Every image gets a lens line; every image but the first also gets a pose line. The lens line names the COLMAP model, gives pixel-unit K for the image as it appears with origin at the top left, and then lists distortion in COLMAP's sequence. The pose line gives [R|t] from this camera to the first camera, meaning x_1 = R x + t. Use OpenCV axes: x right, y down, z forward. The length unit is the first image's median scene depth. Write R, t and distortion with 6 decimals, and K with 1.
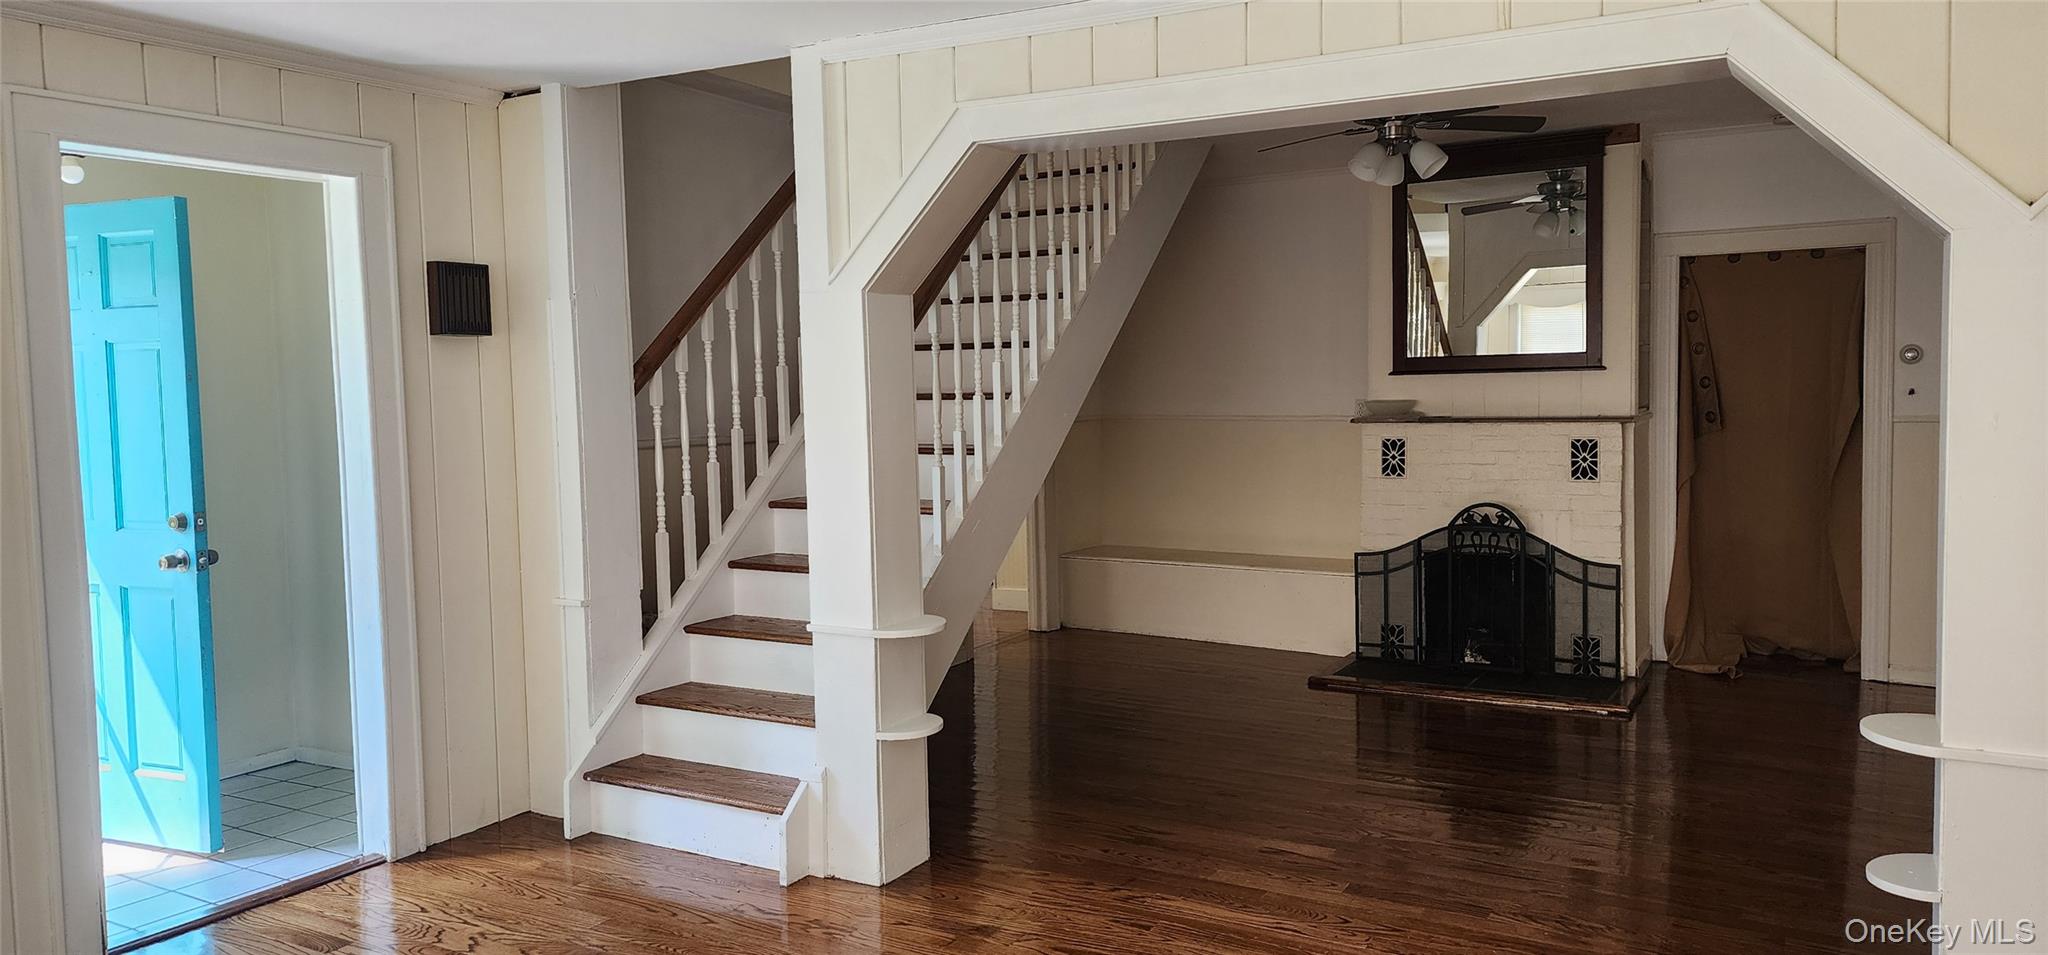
lens RADIAL K [[1361.8, 0, 1024.0], [0, 1361.8, 477.5], [0, 0, 1]] dist [0.053111, -0.000607]
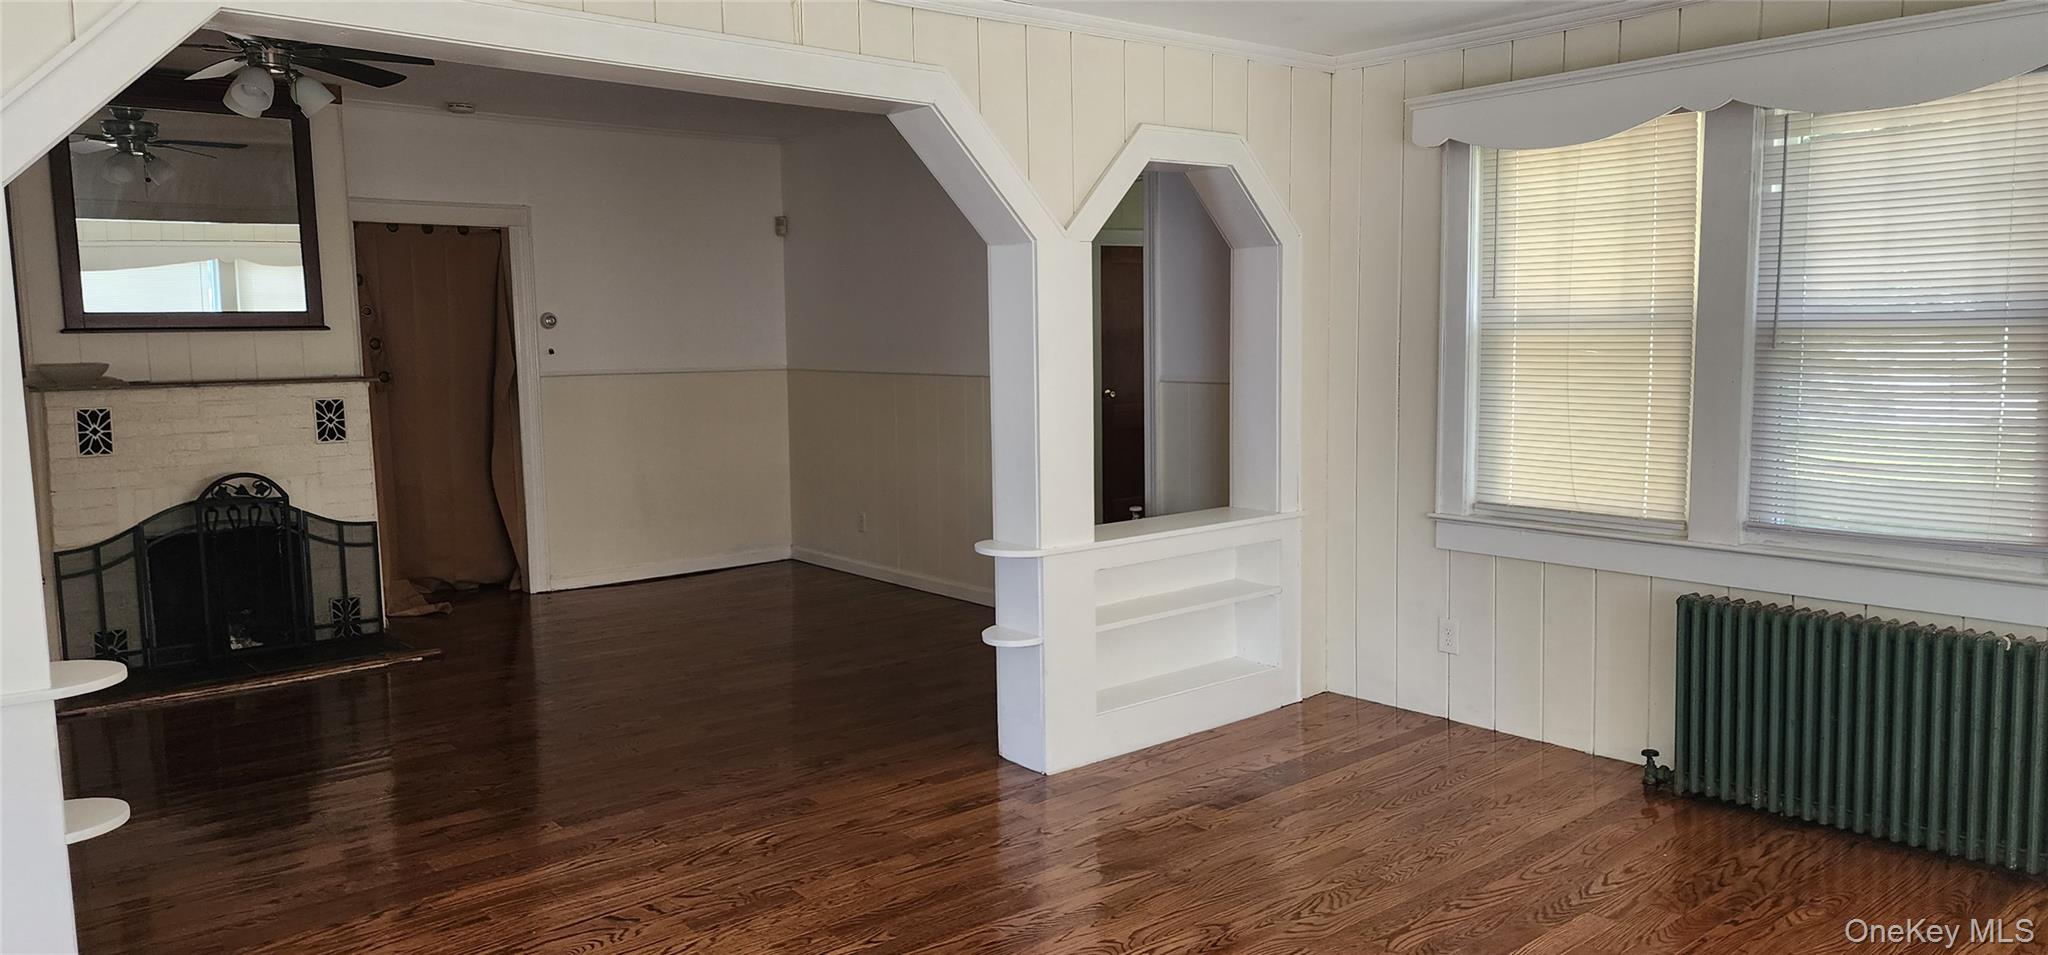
lens RADIAL K [[1423.4, 0, 1025.9], [0, 1423.4, 502.1], [0, 0, 1]] dist [-0.000131, -0.000720]
pose [[0.312829, -0.101623, 0.944357, -0.402512], [0.072607, 0.993909, 0.082903, -0.003086], [-0.947030, 0.042633, 0.318302, 0.198009]]
